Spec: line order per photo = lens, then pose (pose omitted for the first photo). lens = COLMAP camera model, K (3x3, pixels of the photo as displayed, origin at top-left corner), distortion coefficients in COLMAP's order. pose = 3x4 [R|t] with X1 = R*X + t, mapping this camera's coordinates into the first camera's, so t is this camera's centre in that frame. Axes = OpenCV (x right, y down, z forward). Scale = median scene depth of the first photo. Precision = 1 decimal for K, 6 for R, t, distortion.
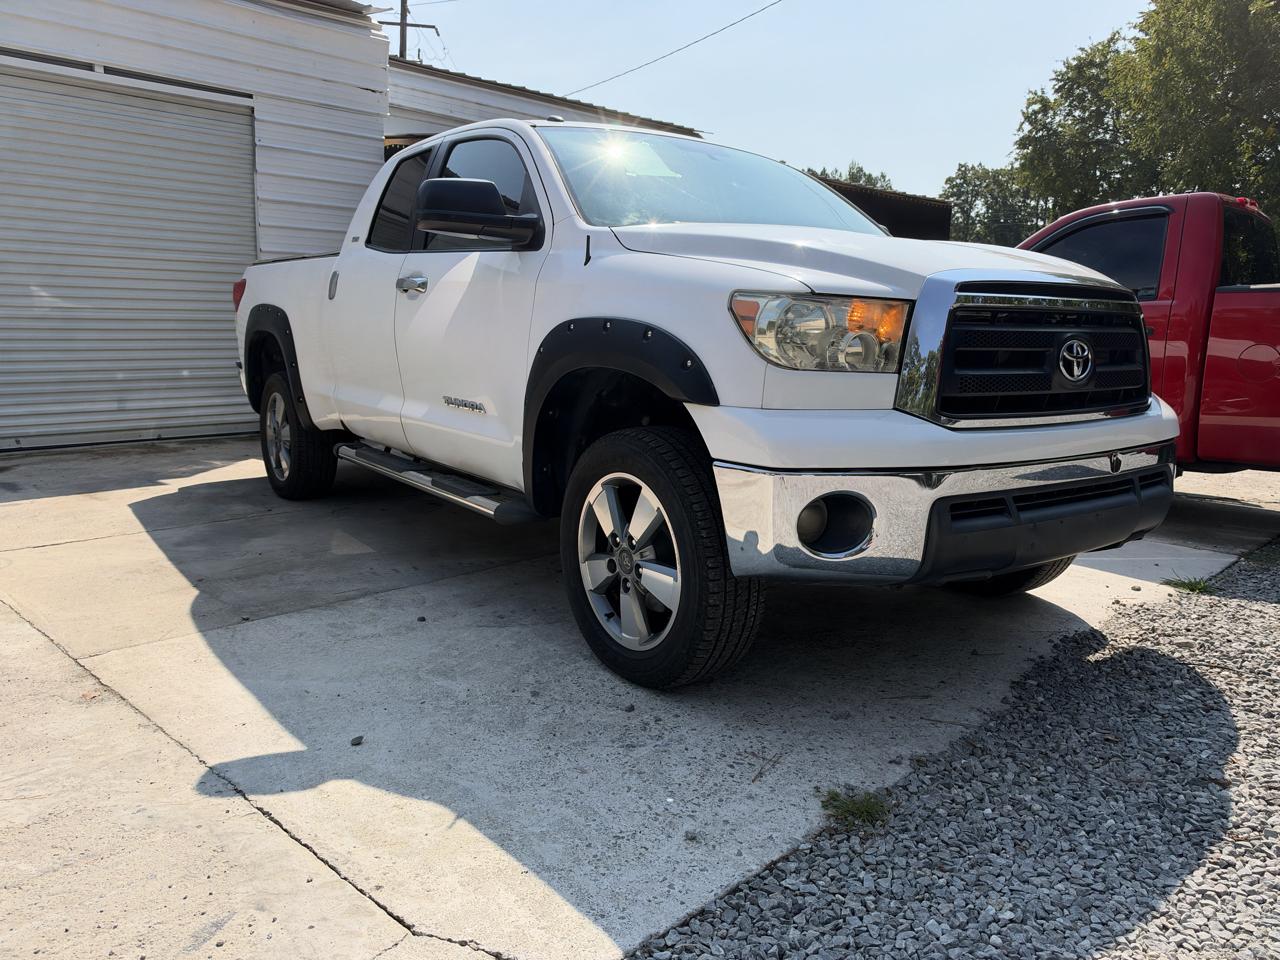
lens RADIAL K [[938.5, 0, 643.3], [0, 938.5, 475.7], [0, 0, 1]] dist [-0.005857, -0.014940]
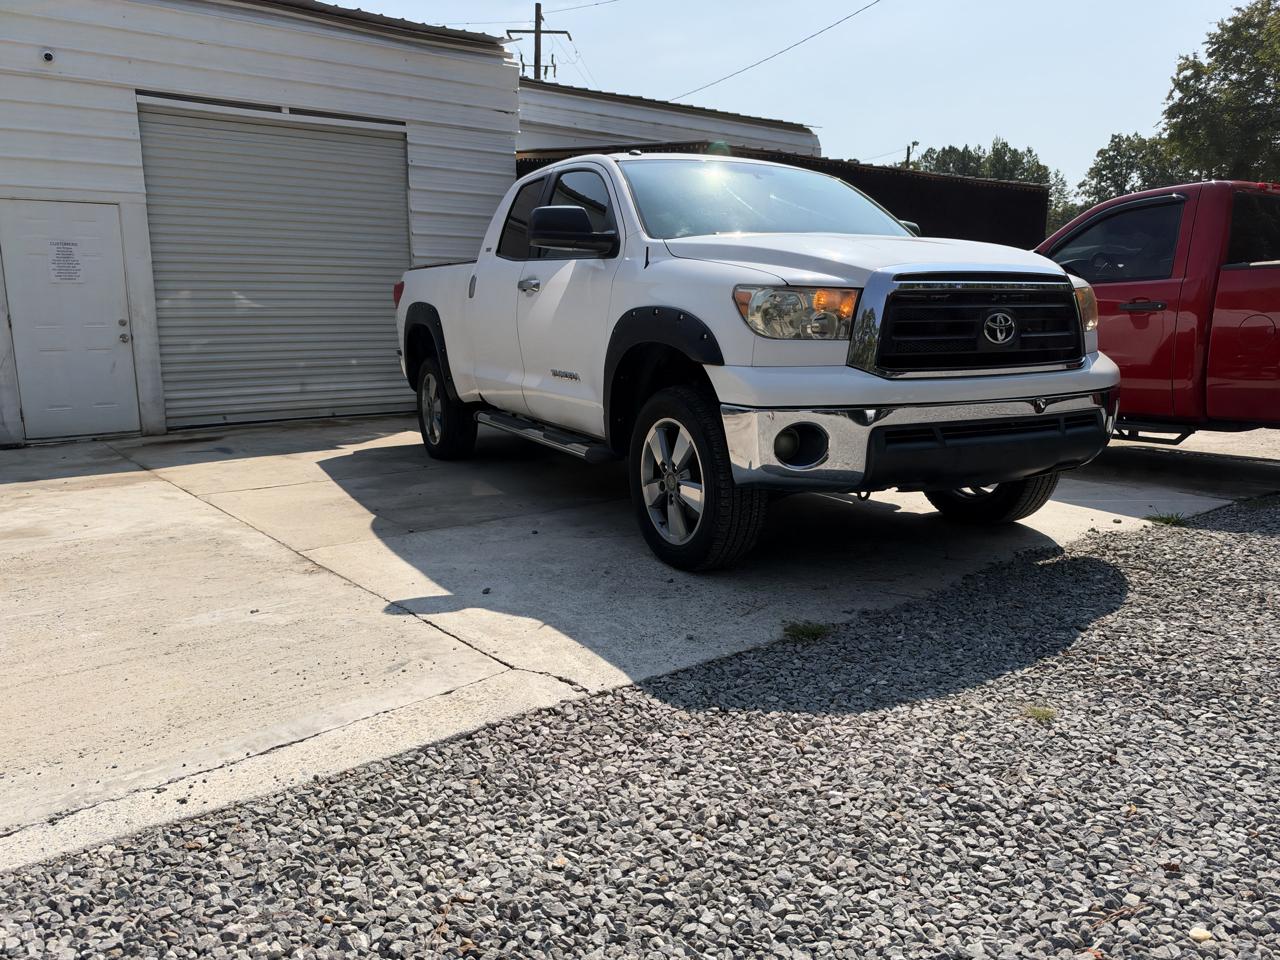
lens RADIAL K [[938.5, 0, 642.3], [0, 938.5, 485.3], [0, 0, 1]] dist [-0.005857, -0.014940]
pose [[0.989579, 0.002794, -0.143960, 0.123085], [0.000259, 0.999776, 0.021182, 0.060825], [0.143987, -0.020999, 0.989357, -0.346267]]
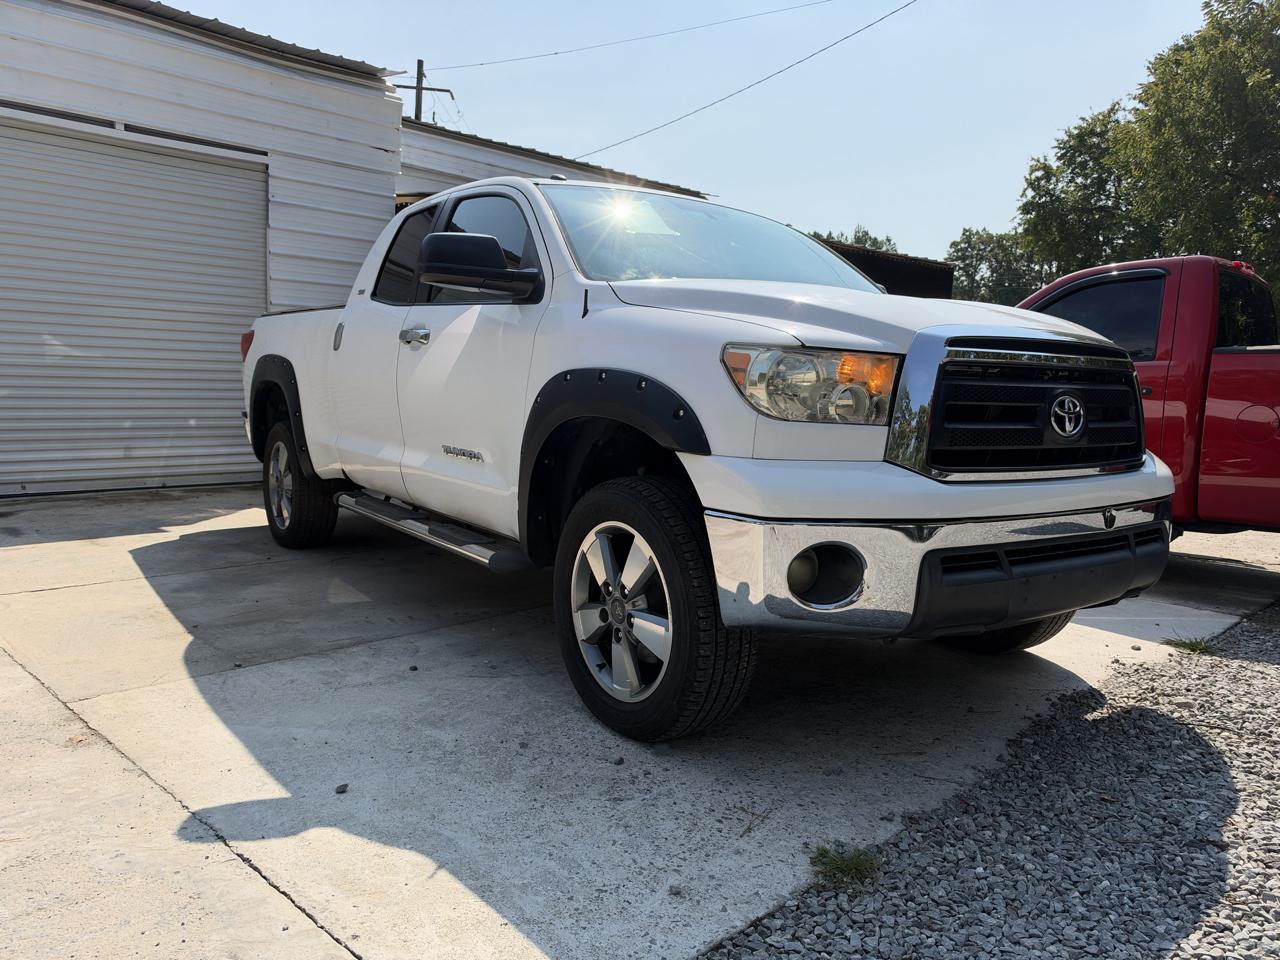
lens RADIAL K [[938.5, 0, 641.7], [0, 938.5, 478.9], [0, 0, 1]] dist [-0.005857, -0.014940]
pose [[0.999887, 0.012633, -0.008103, 0.011408], [-0.013075, 0.998280, -0.057148, 0.006550], [0.007367, 0.057247, 0.998333, -0.003081]]
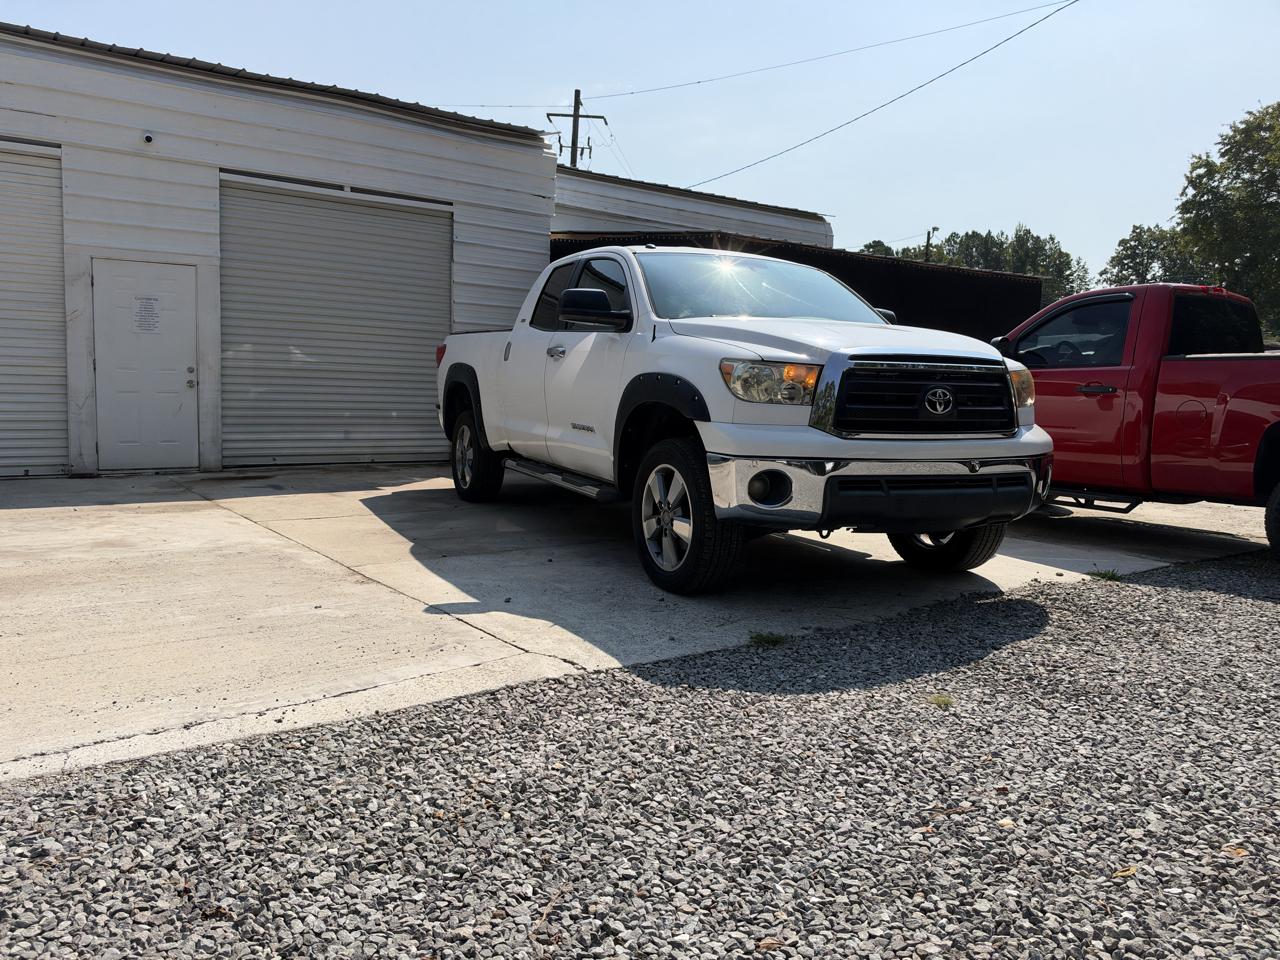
lens RADIAL K [[938.5, 0, 638.2], [0, 938.5, 472.7], [0, 0, 1]] dist [-0.005857, -0.014940]
pose [[0.984993, 0.030655, -0.169849, 0.187281], [-0.041757, 0.997191, -0.062183, 0.104226], [0.167466, 0.068343, 0.983506, -0.580349]]
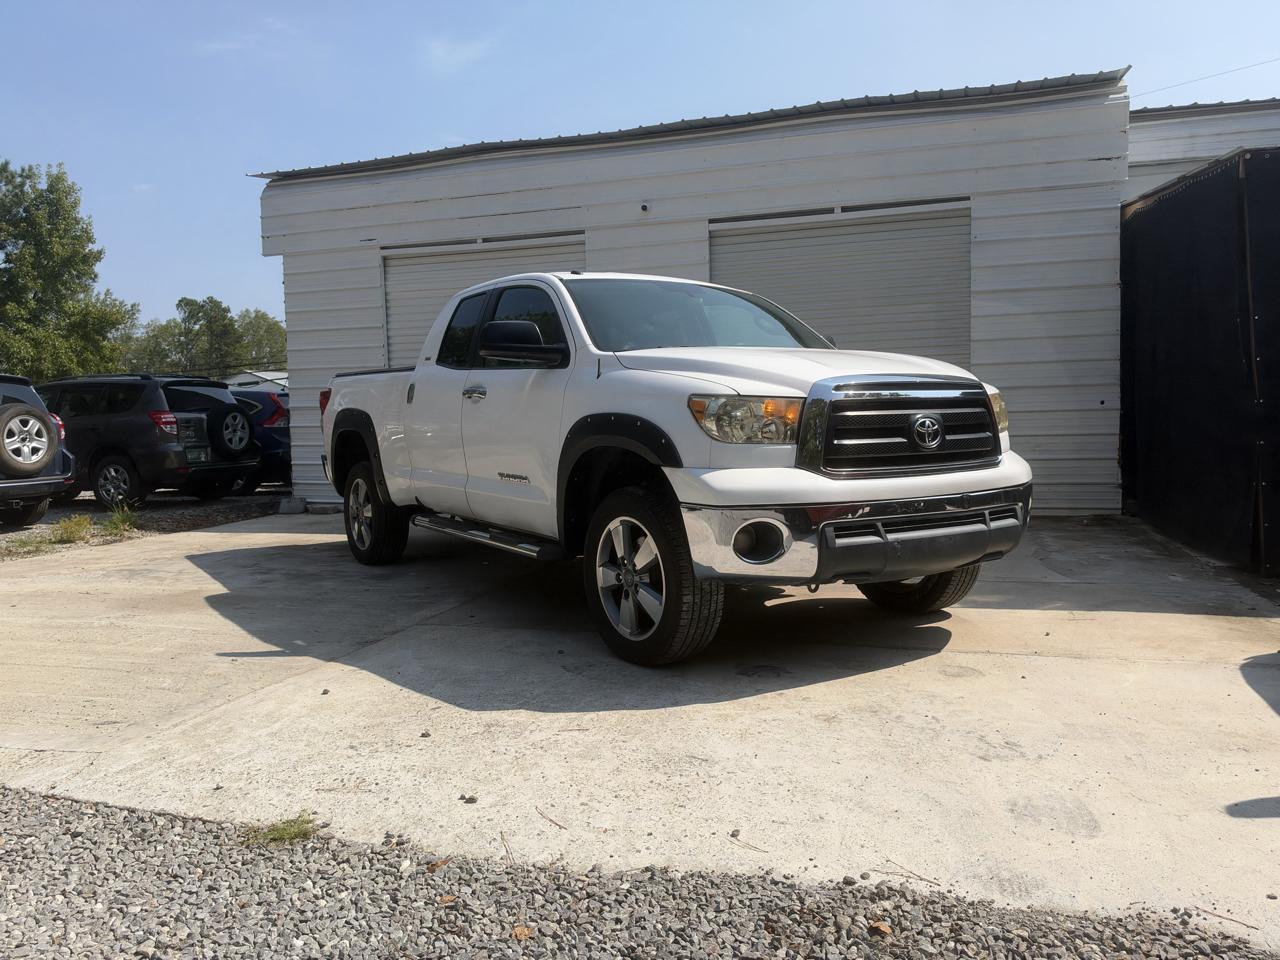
lens RADIAL K [[938.5, 0, 638.9], [0, 938.5, 473.5], [0, 0, 1]] dist [-0.005857, -0.014940]
pose [[0.444653, 0.034553, -0.895036, 0.999997], [-0.109273, 0.993884, -0.015917, -0.085786], [0.889013, 0.104881, 0.445709, 0.554453]]
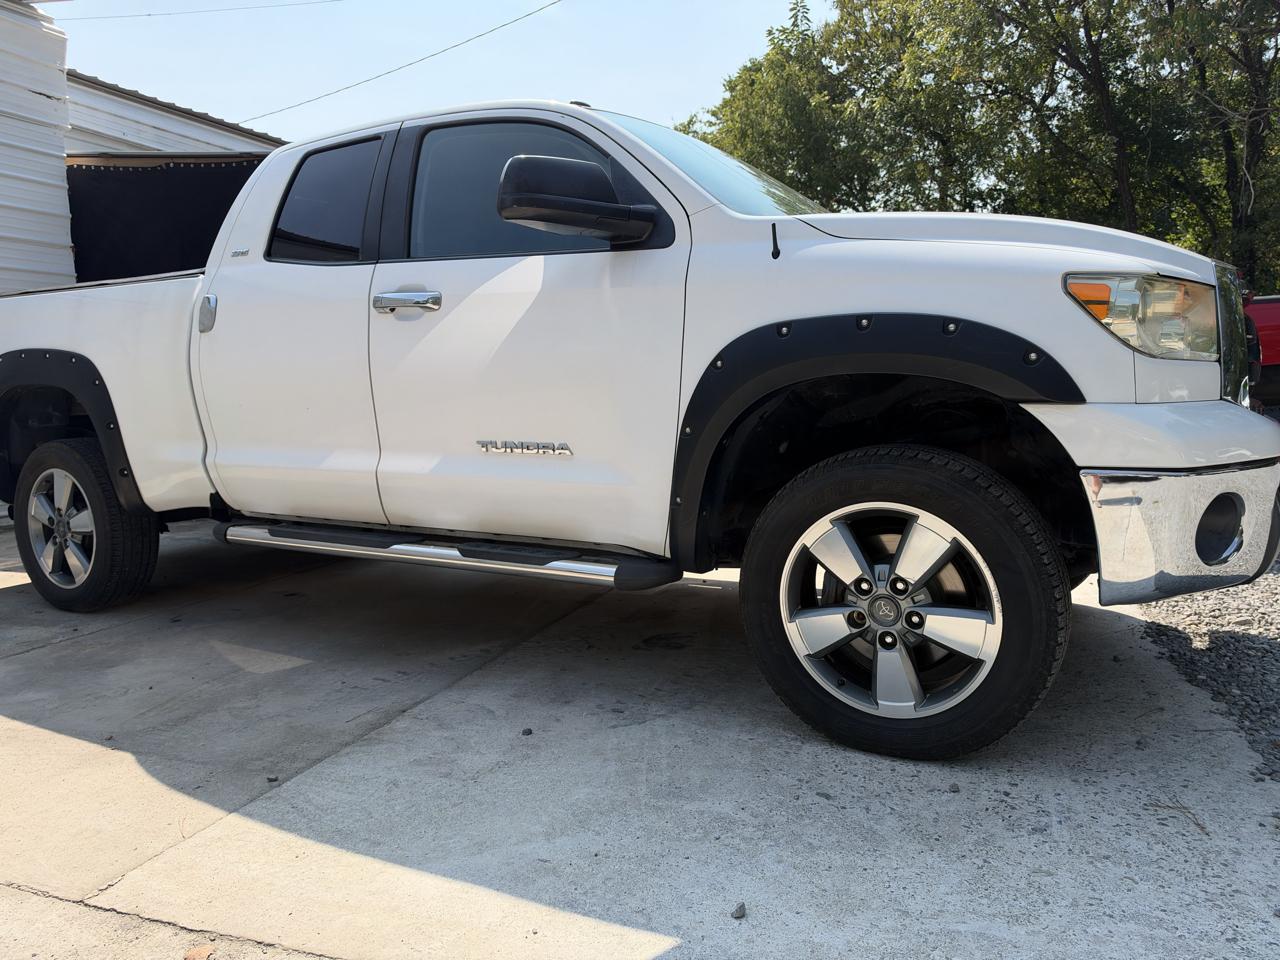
lens RADIAL K [[938.5, 0, 635.4], [0, 938.5, 479.3], [0, 0, 1]] dist [-0.005857, -0.014940]
pose [[0.916078, -0.077778, 0.393384, -0.471902], [0.101553, 0.994027, -0.039954, -0.010140], [-0.387927, 0.076550, 0.918506, 0.282777]]
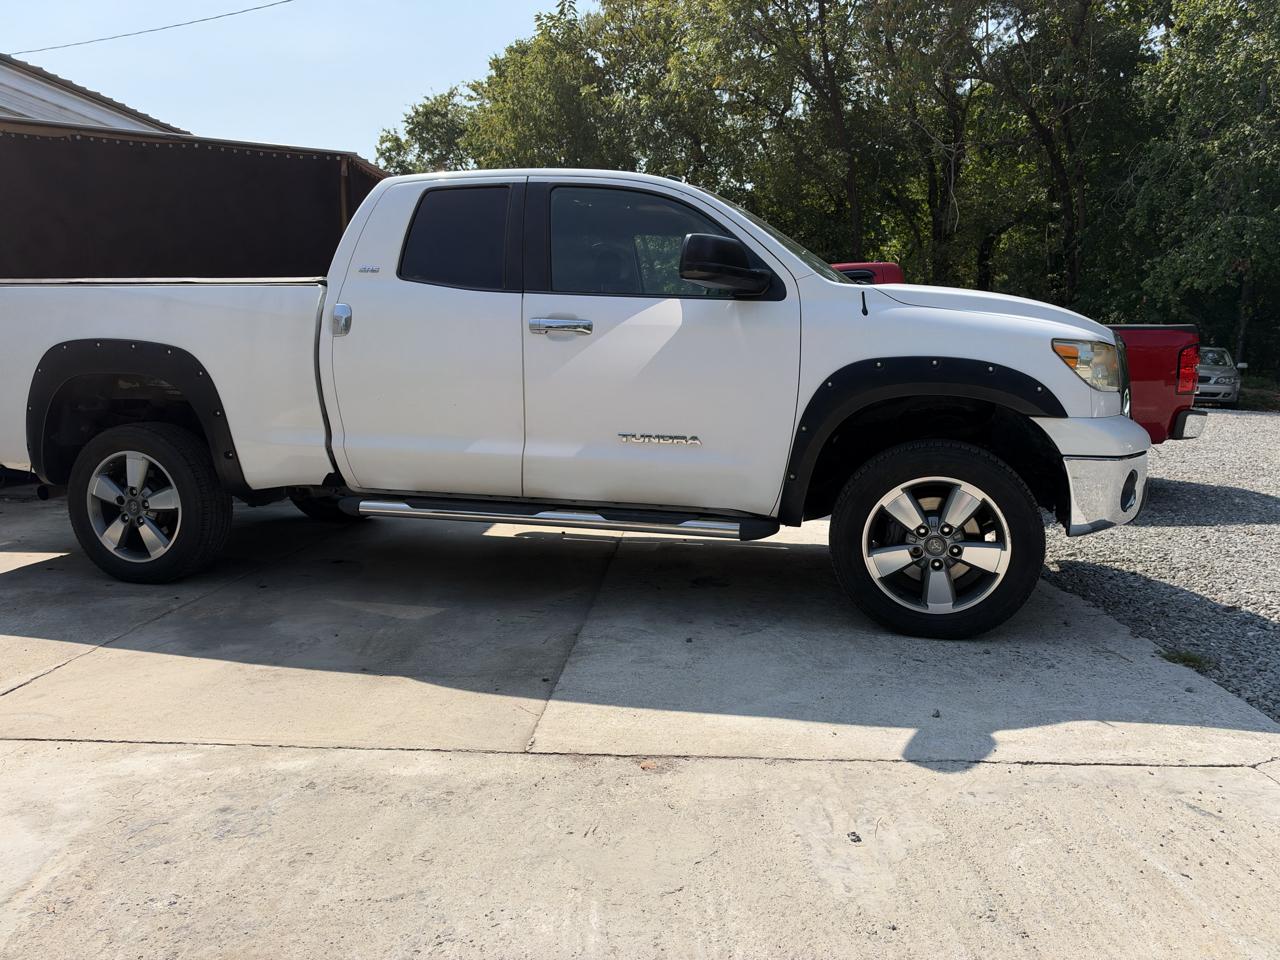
lens RADIAL K [[938.5, 0, 641.2], [0, 938.5, 471.2], [0, 0, 1]] dist [-0.005857, -0.014940]
pose [[0.766621, -0.090820, 0.635644, -1.008288], [0.109424, 0.993944, 0.010042, -0.058889], [-0.632707, 0.061856, 0.771917, 0.223457]]
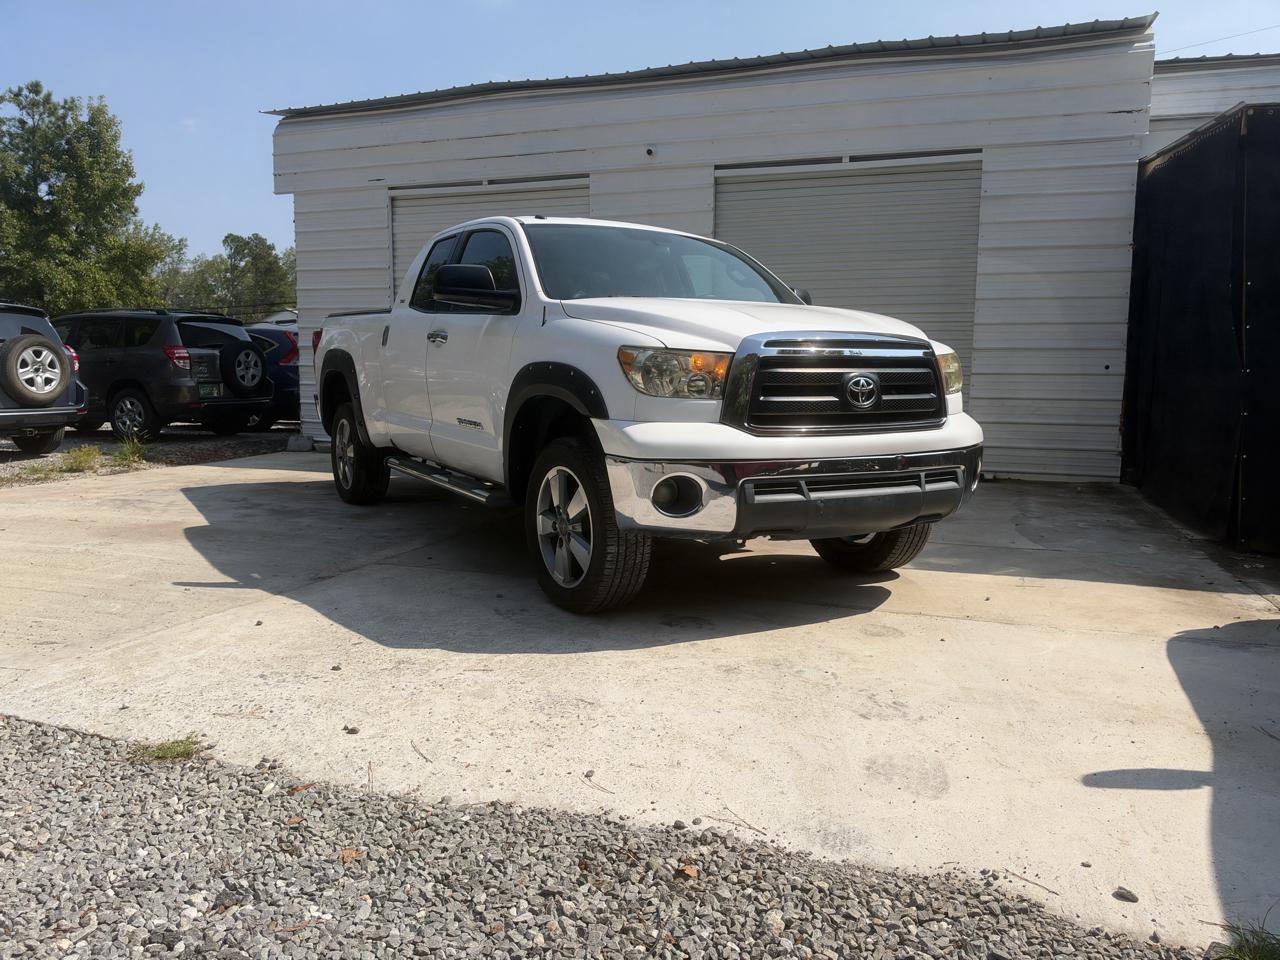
lens RADIAL K [[938.5, 0, 632.5], [0, 938.5, 482.7], [0, 0, 1]] dist [-0.005857, -0.014940]
pose [[0.398989, 0.106810, -0.910714, 1.066442], [-0.144372, 0.988122, 0.052638, -0.104012], [0.905519, 0.110479, 0.409671, 0.679544]]
